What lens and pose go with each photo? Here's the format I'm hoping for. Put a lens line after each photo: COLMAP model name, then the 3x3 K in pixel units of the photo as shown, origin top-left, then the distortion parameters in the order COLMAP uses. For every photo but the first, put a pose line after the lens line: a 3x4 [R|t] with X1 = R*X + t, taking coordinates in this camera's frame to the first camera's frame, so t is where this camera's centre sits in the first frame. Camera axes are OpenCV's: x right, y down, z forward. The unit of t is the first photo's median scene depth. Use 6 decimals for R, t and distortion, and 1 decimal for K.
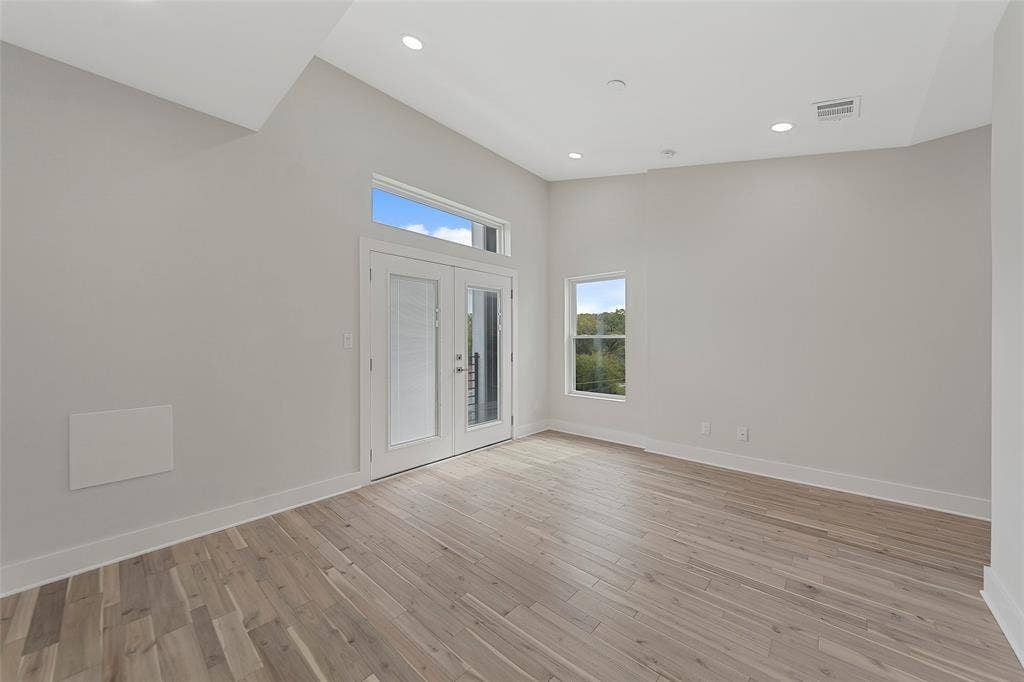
lens RADIAL K [[368.1, 0, 519.8], [0, 368.1, 342.6], [0, 0, 1]] dist [0.002354, -0.000390]
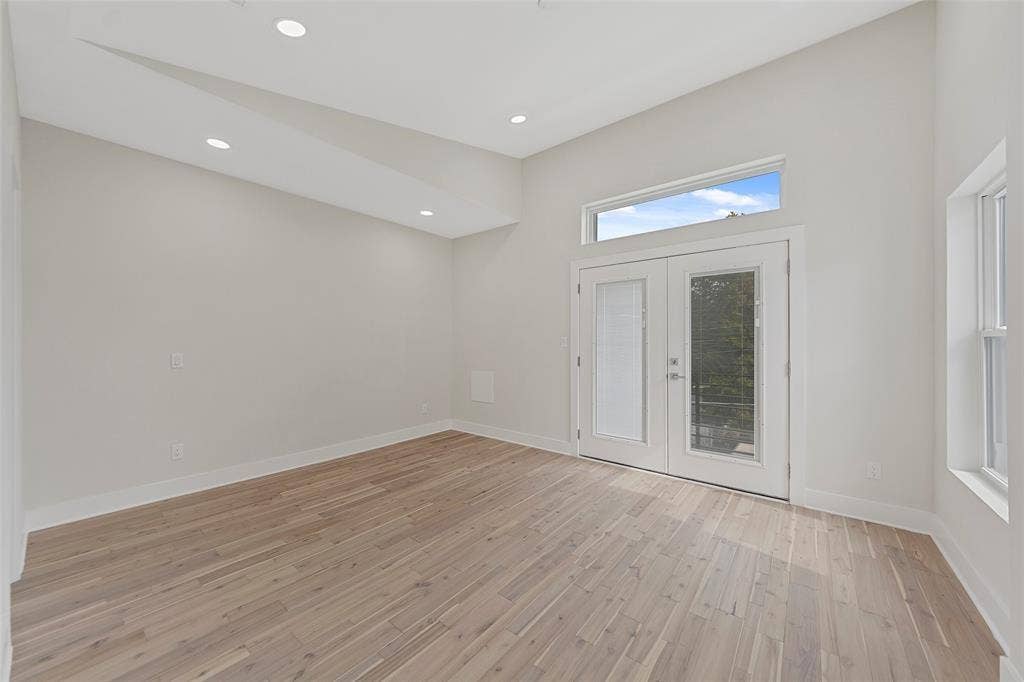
lens RADIAL K [[368.1, 0, 519.8], [0, 368.1, 342.6], [0, 0, 1]] dist [0.002354, -0.000390]
pose [[0.051028, 0.006627, -0.998675, 0.785879], [-0.008155, 0.999947, 0.006219, -0.007300], [0.998664, 0.007827, 0.051079, 0.706822]]
